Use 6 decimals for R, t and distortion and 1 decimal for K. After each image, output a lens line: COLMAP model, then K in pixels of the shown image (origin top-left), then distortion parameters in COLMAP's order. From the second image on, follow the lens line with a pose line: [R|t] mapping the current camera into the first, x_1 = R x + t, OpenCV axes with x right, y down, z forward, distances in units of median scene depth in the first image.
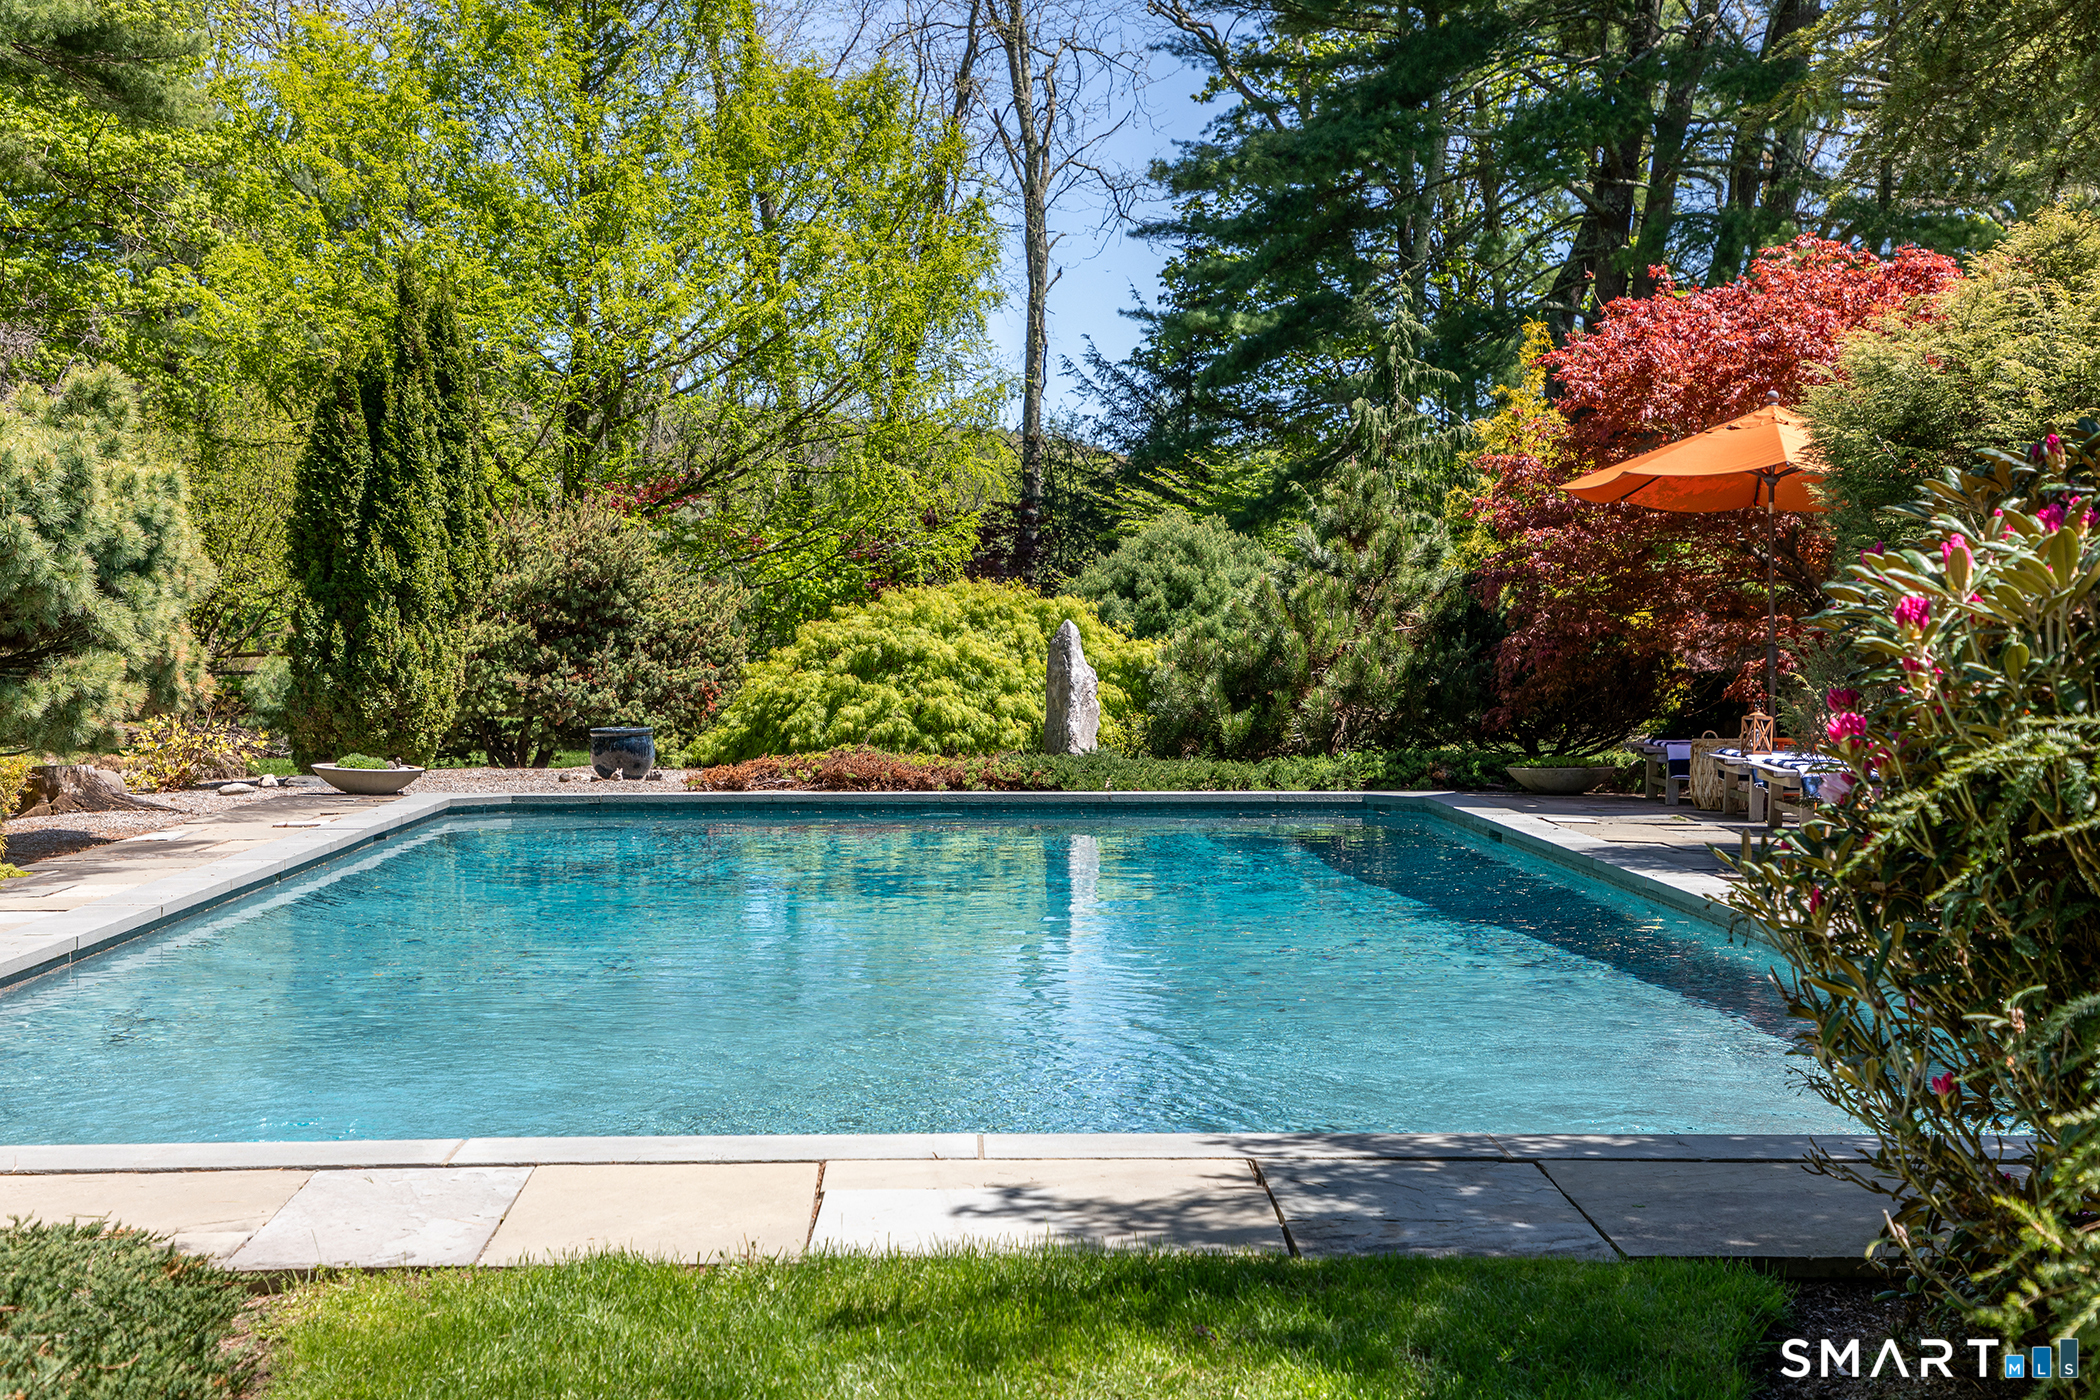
lens RADIAL K [[3472.2, 0, 1120.5], [0, 3472.2, 705.9], [0, 0, 1]] dist [0.238303, 0.000000]
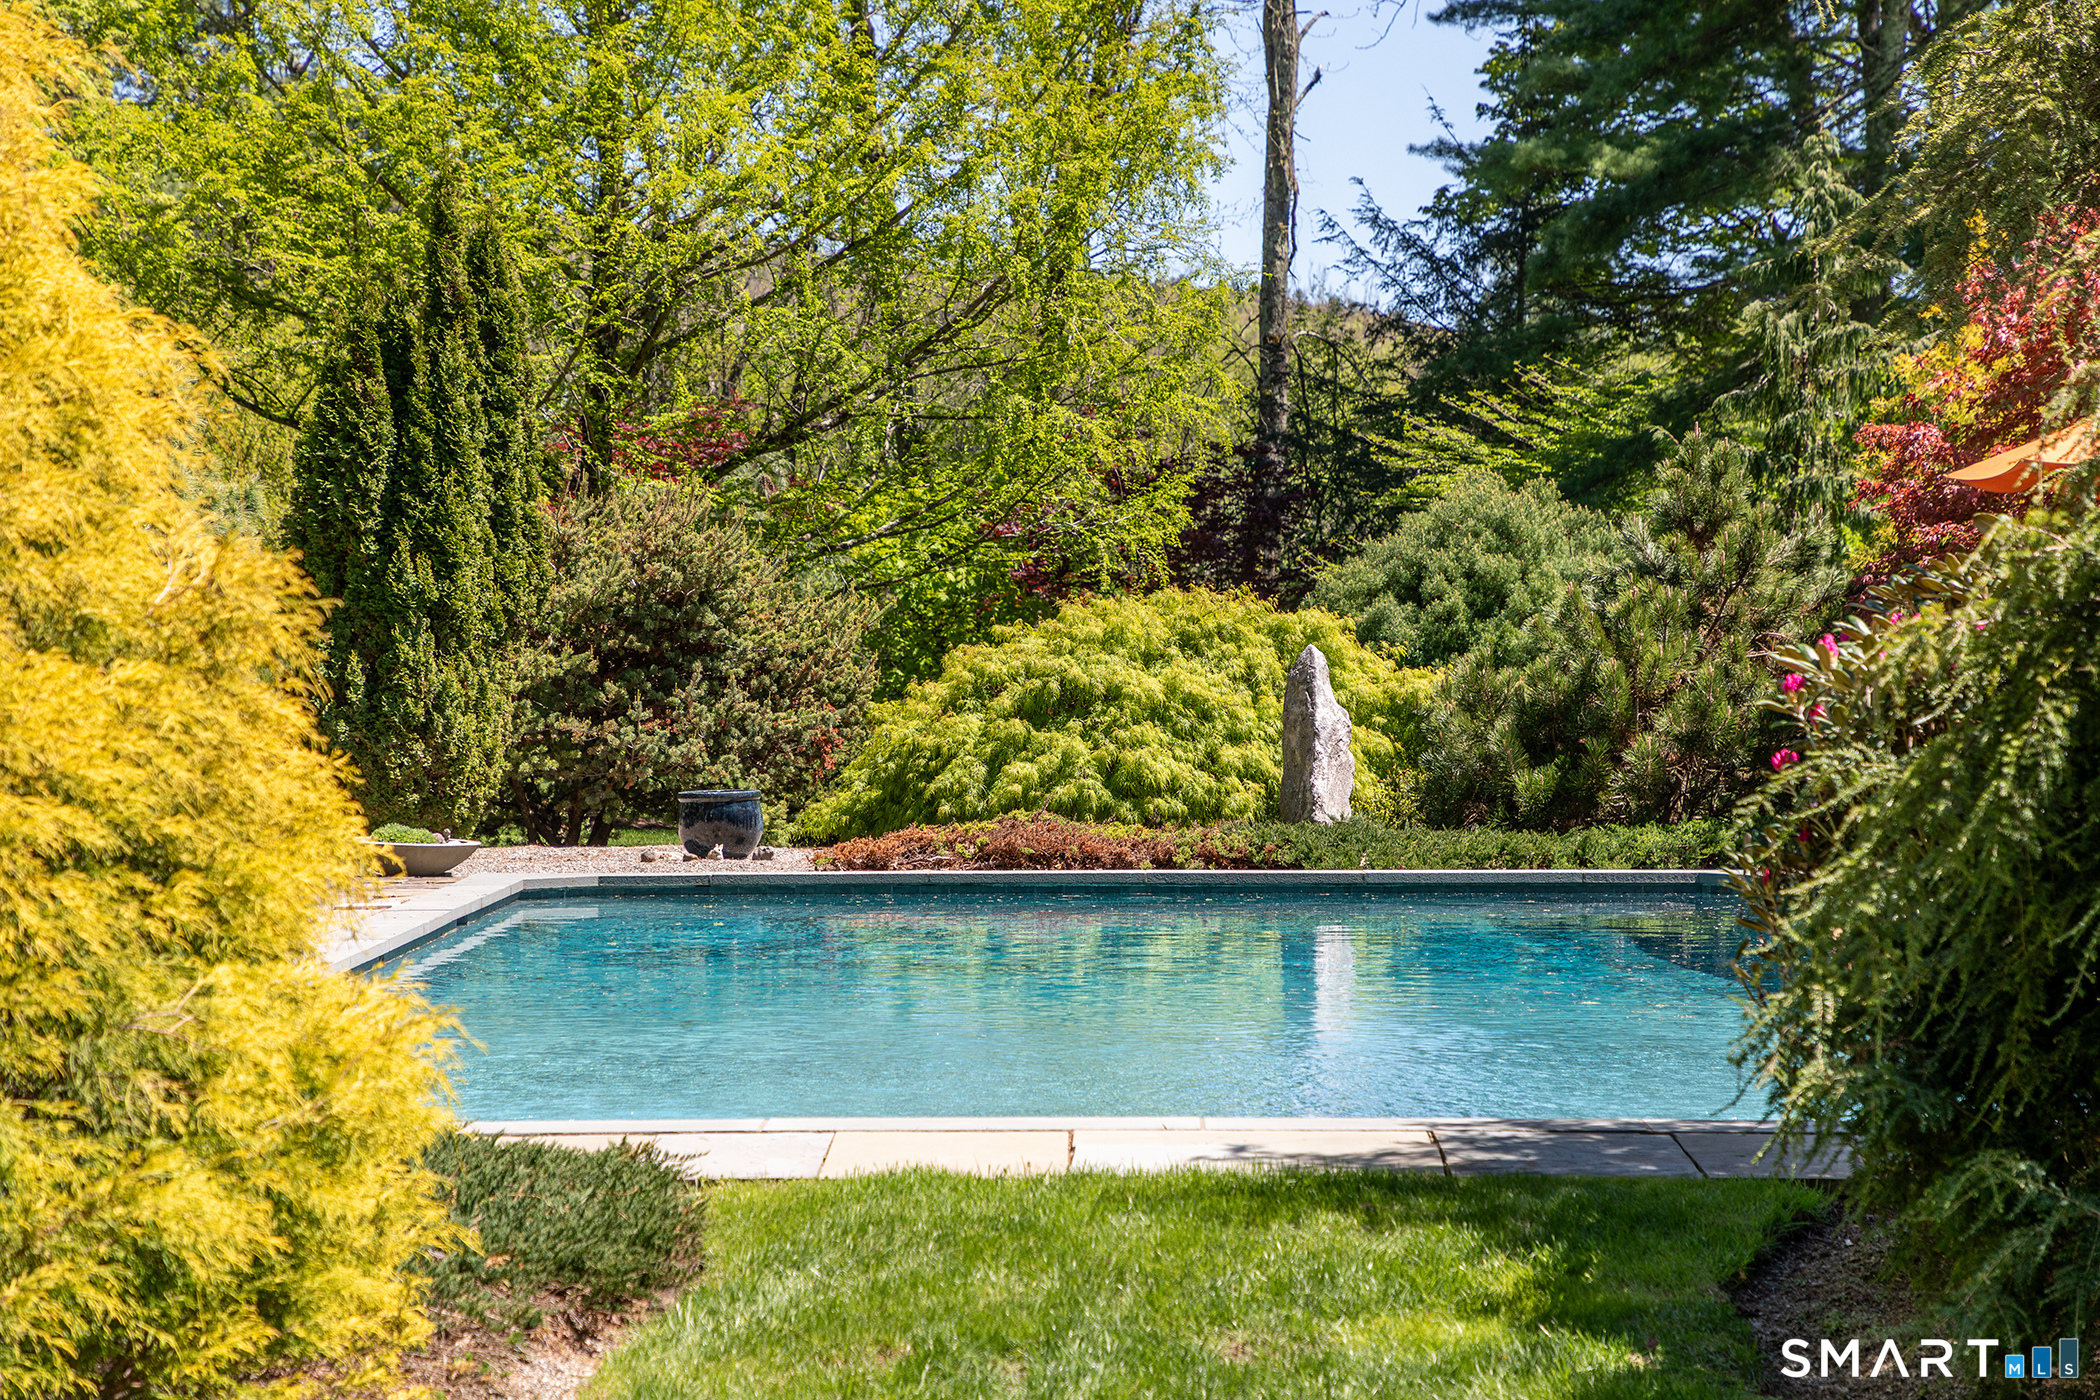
lens RADIAL K [[5942.4, 0, 1048.1], [0, 5942.4, 710.0], [0, 0, 1]] dist [0.354436, 0.000000]
pose [[0.997920, -0.003990, -0.064348, 0.009732], [0.003381, 0.999948, -0.009569, 0.001328], [0.064383, 0.009332, 0.997882, -0.260820]]
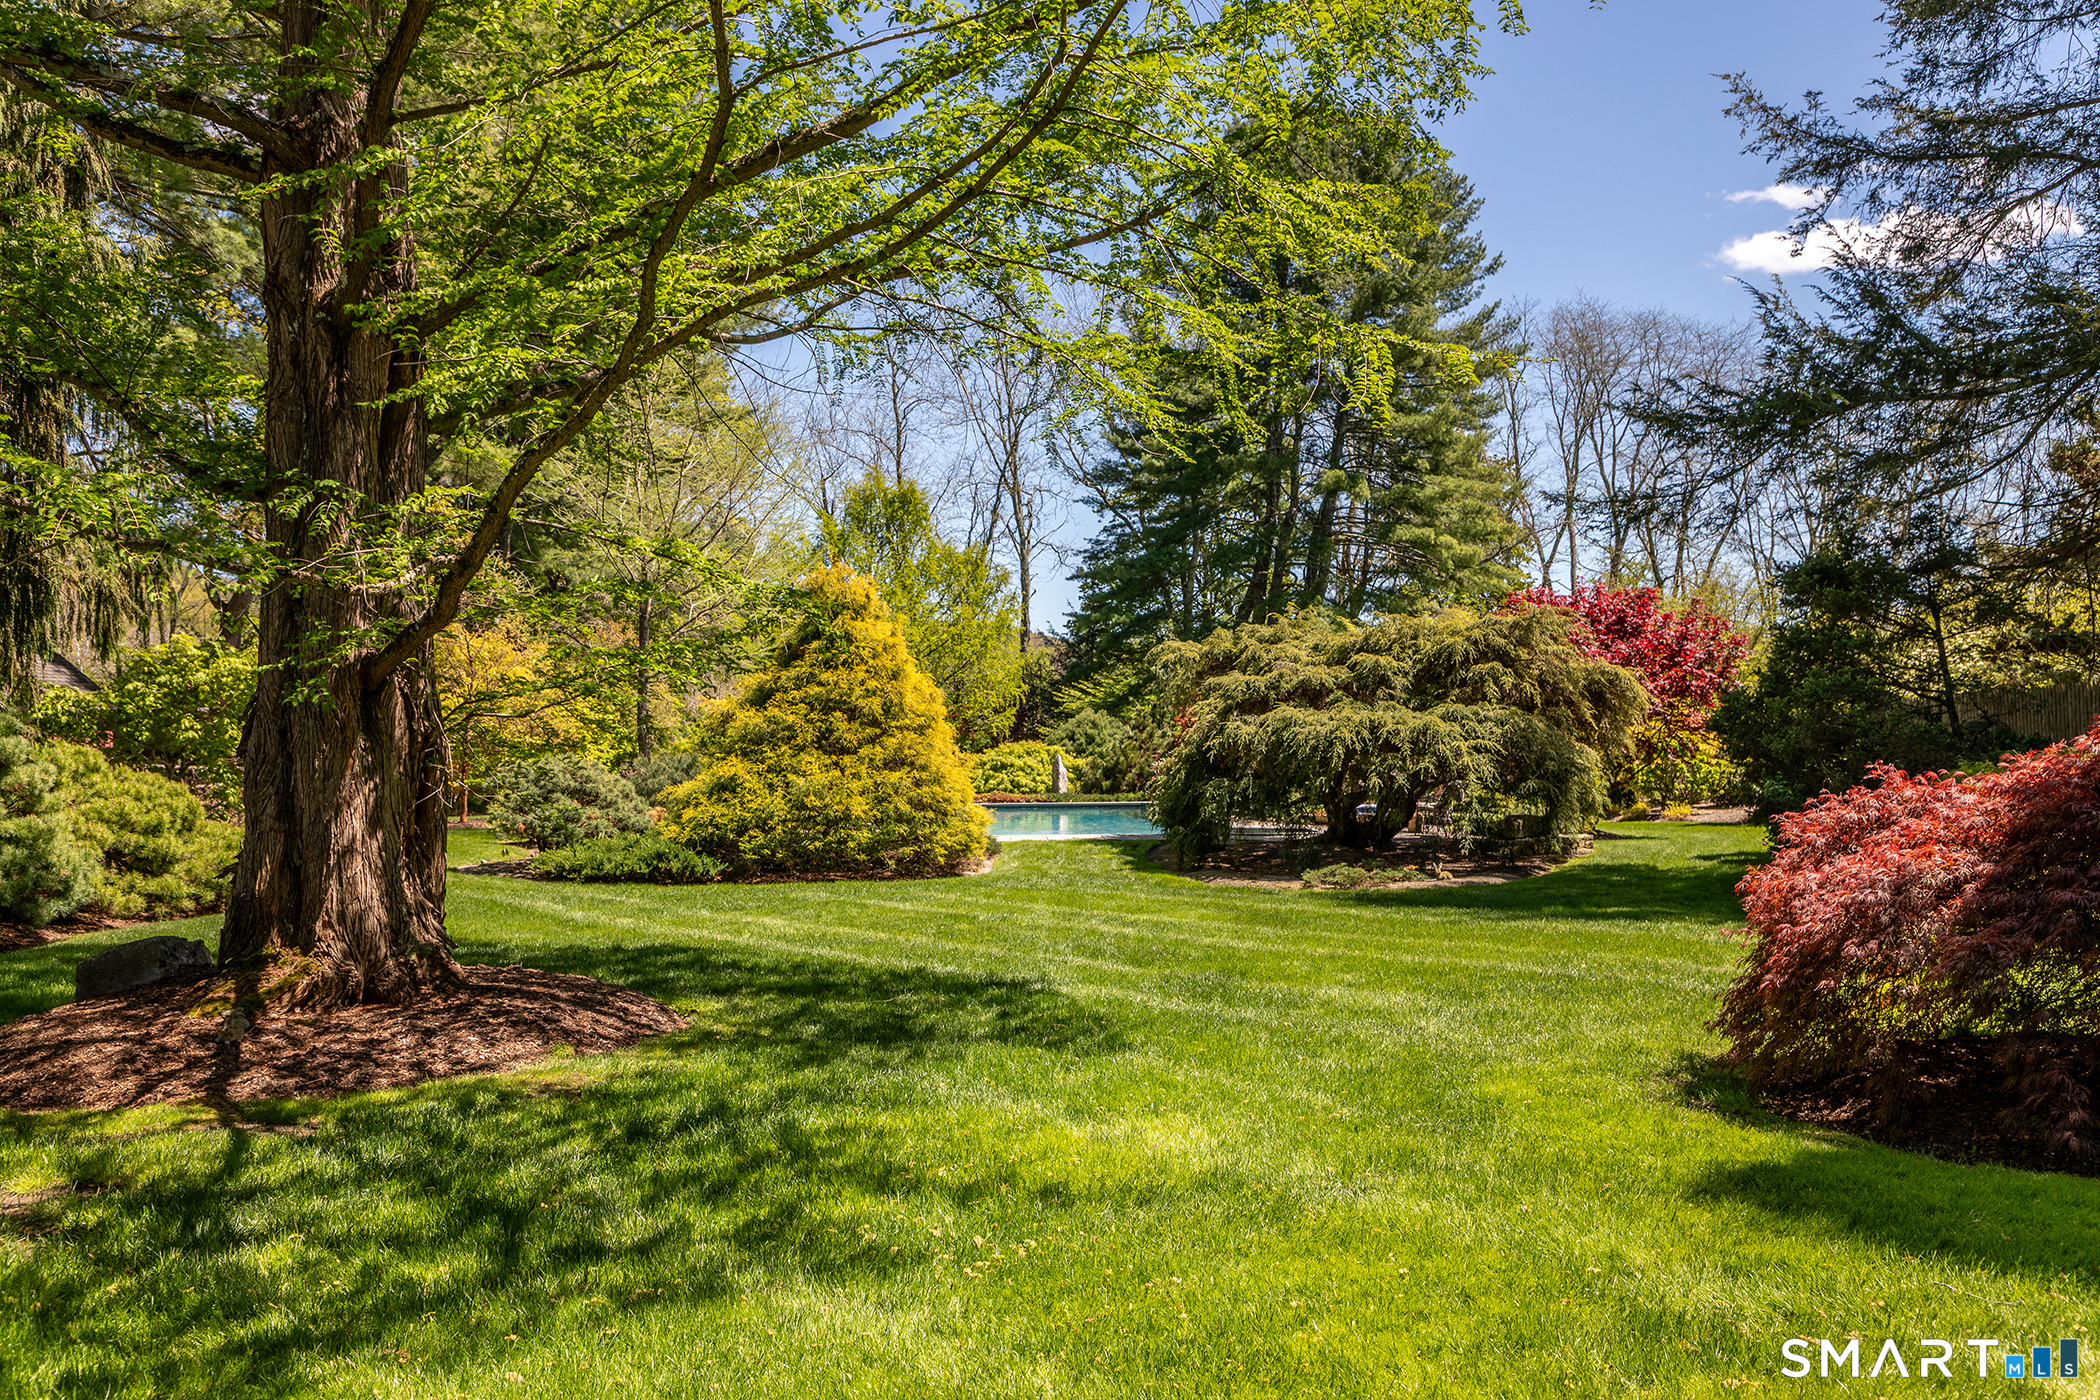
lens RADIAL K [[1912.6, 0, 1050.6], [0, 1912.6, 705.7], [0, 0, 1]] dist [0.002602, 0.000000]
pose [[0.999968, -0.007534, -0.002637, -0.015887], [0.007422, 0.999168, -0.040106, 0.003011], [0.002937, 0.040085, 0.999192, -0.826508]]
